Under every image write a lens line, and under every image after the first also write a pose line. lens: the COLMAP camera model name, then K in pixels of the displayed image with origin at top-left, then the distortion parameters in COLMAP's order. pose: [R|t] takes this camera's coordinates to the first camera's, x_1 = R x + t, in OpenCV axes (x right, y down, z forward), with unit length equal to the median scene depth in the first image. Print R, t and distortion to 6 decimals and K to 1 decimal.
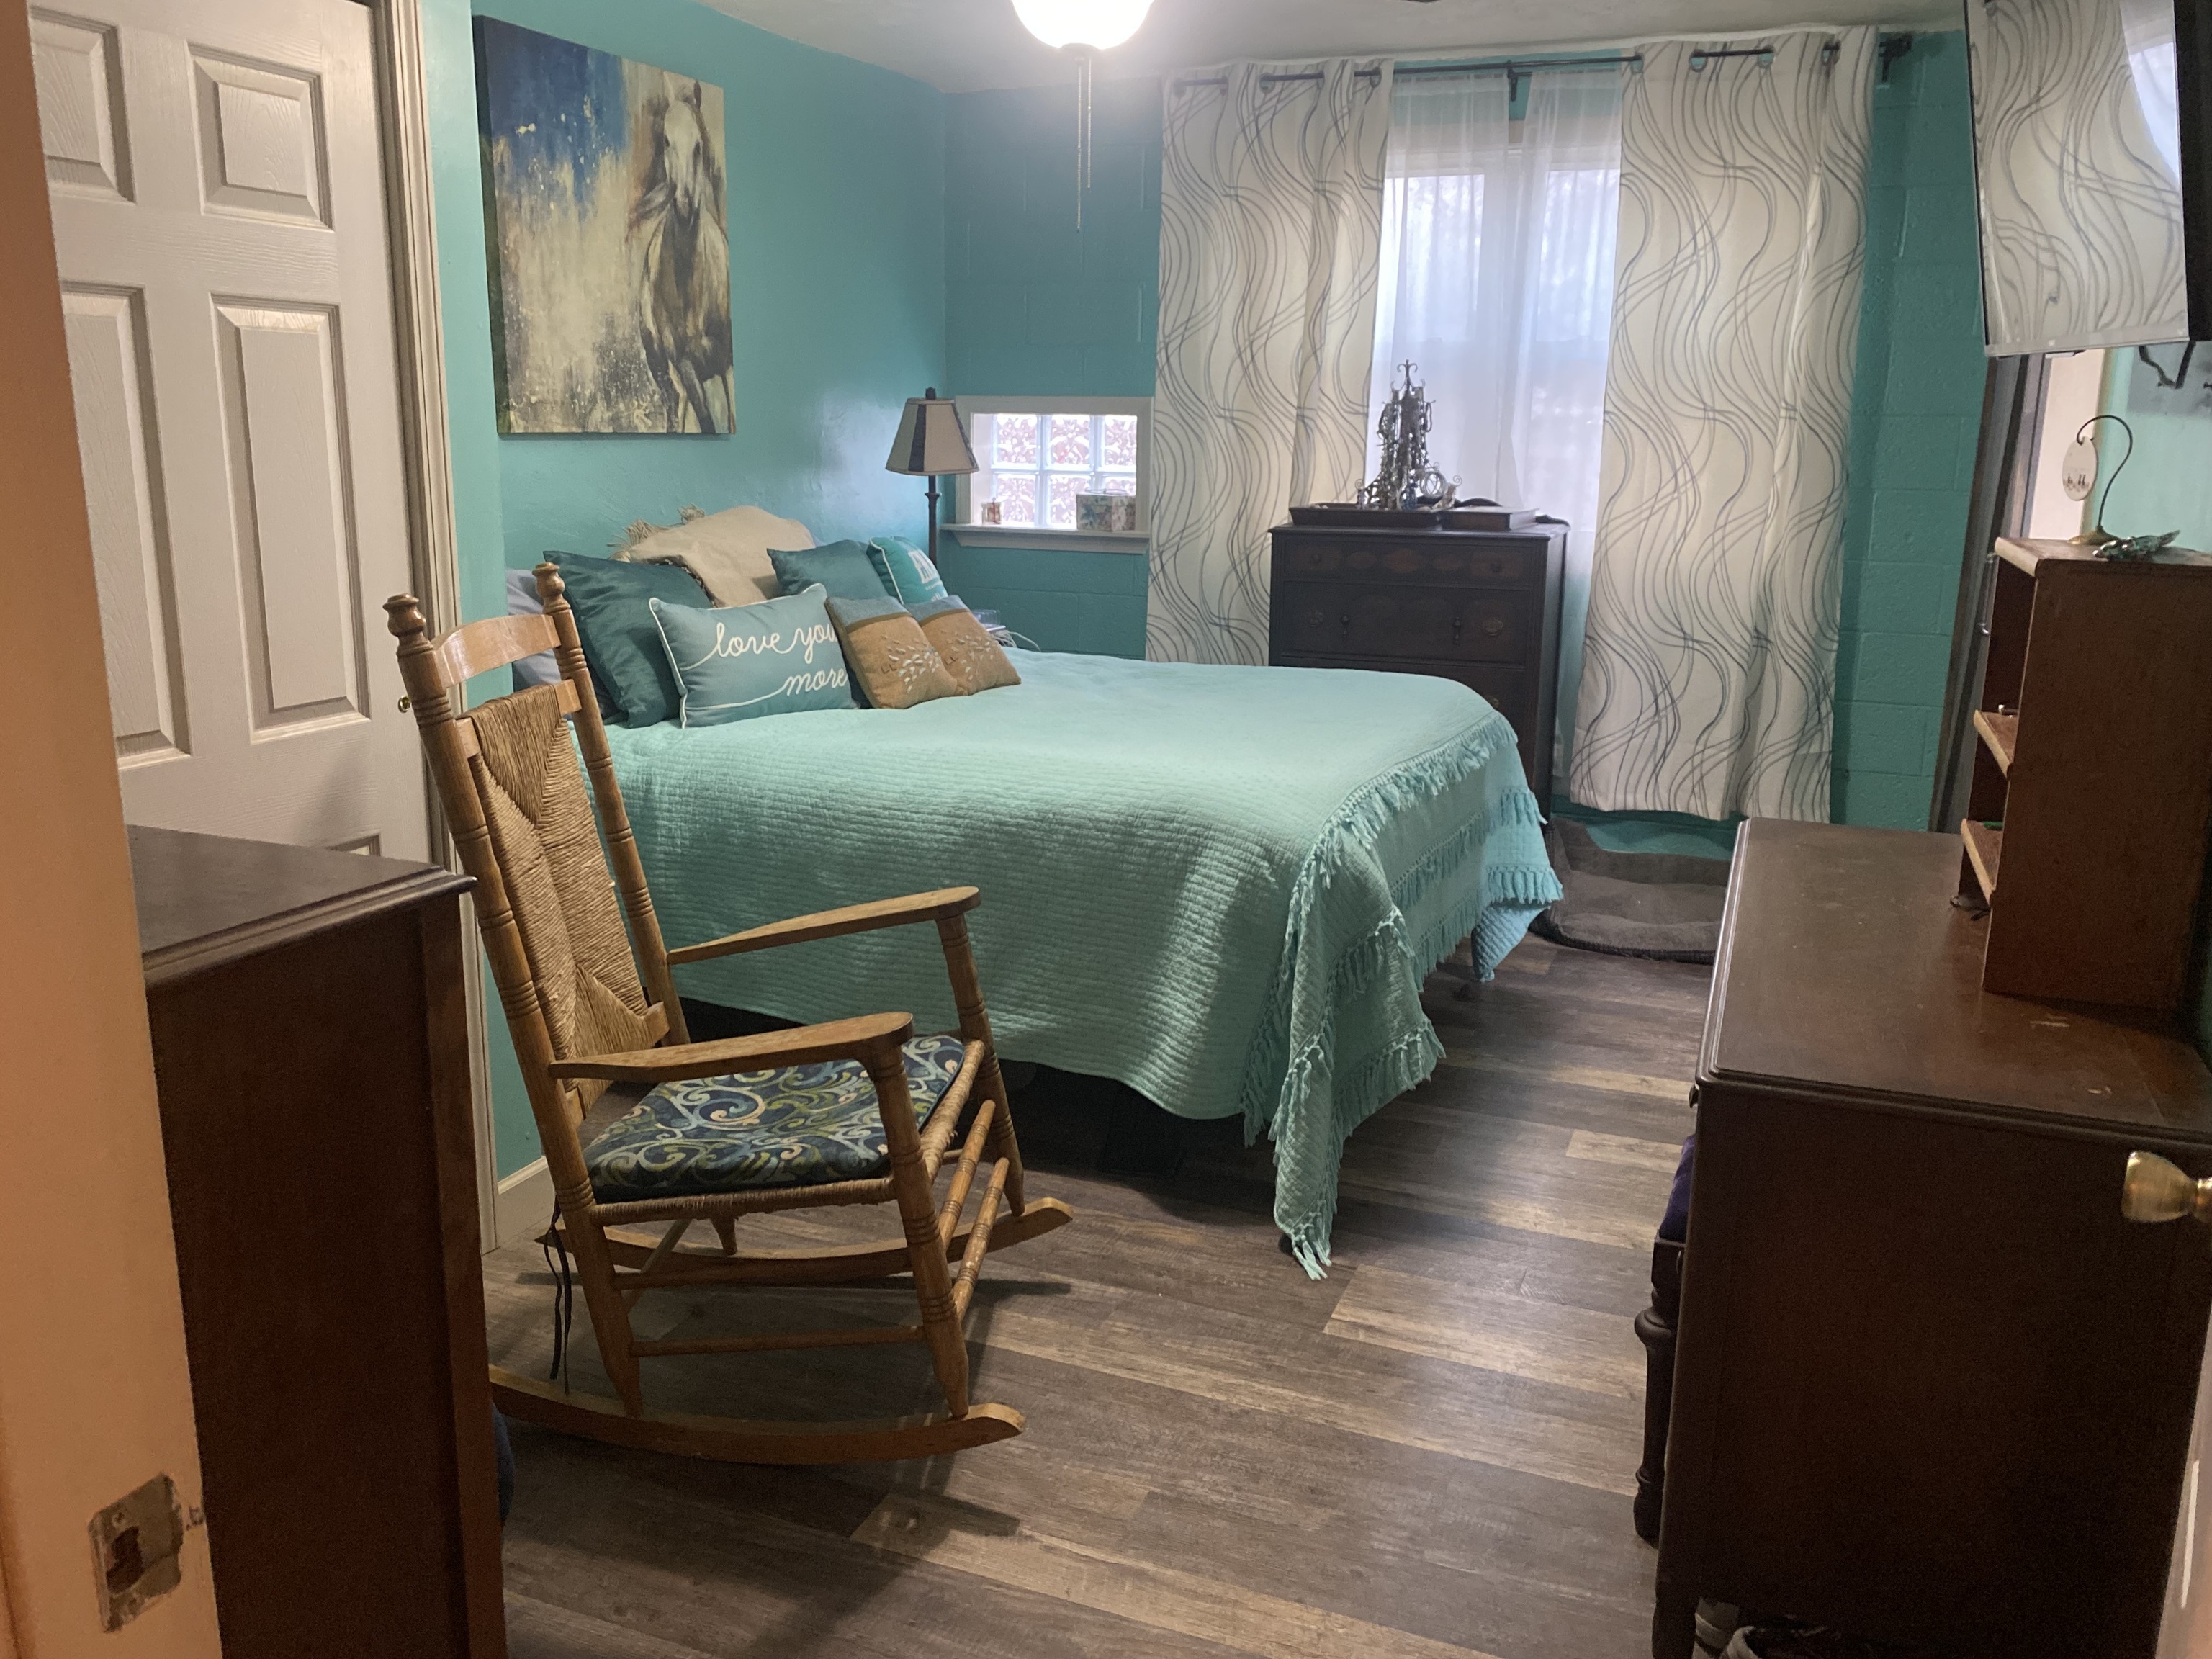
lens RADIAL K [[1734.4, 0, 1102.0], [0, 1734.4, 824.8], [0, 0, 1]] dist [-0.001403, 0.000746]
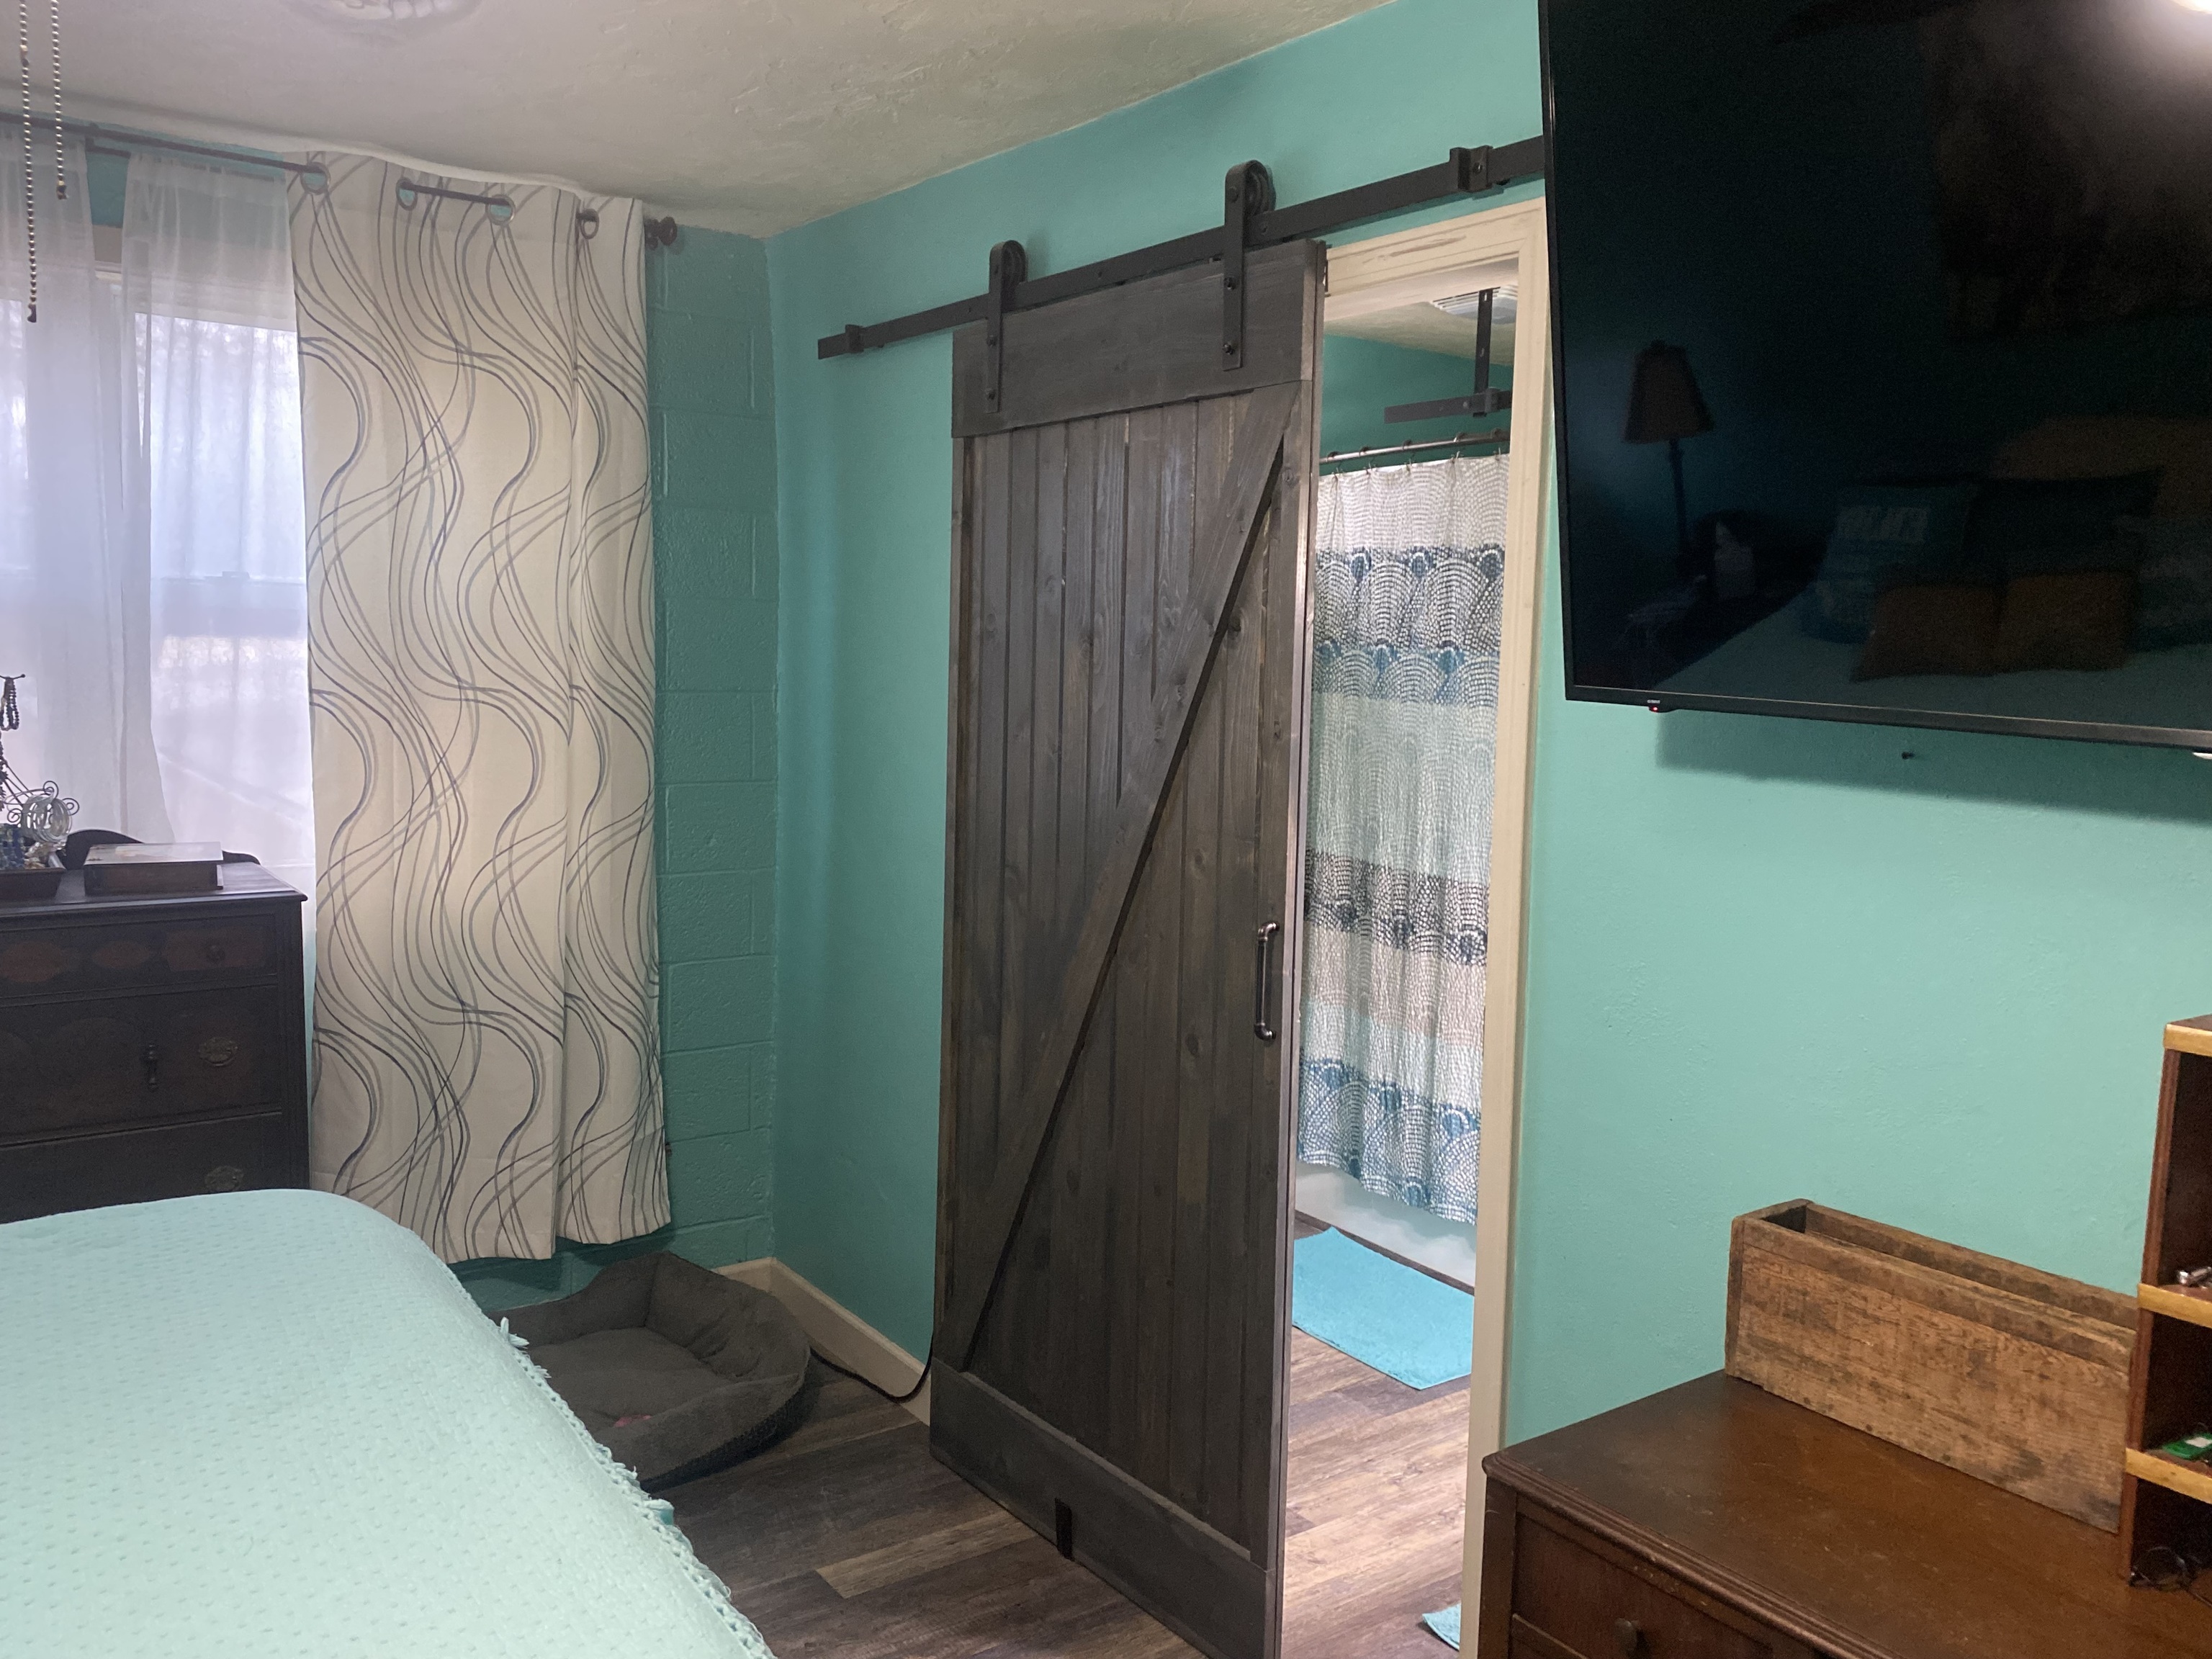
lens RADIAL K [[1734.4, 0, 1106.0], [0, 1734.4, 833.1], [0, 0, 1]] dist [-0.001403, 0.000746]
pose [[0.540082, -0.083375, 0.837472, -0.100421], [0.179071, 0.983680, -0.017551, -0.122998], [-0.822341, 0.159446, 0.546198, 0.415683]]
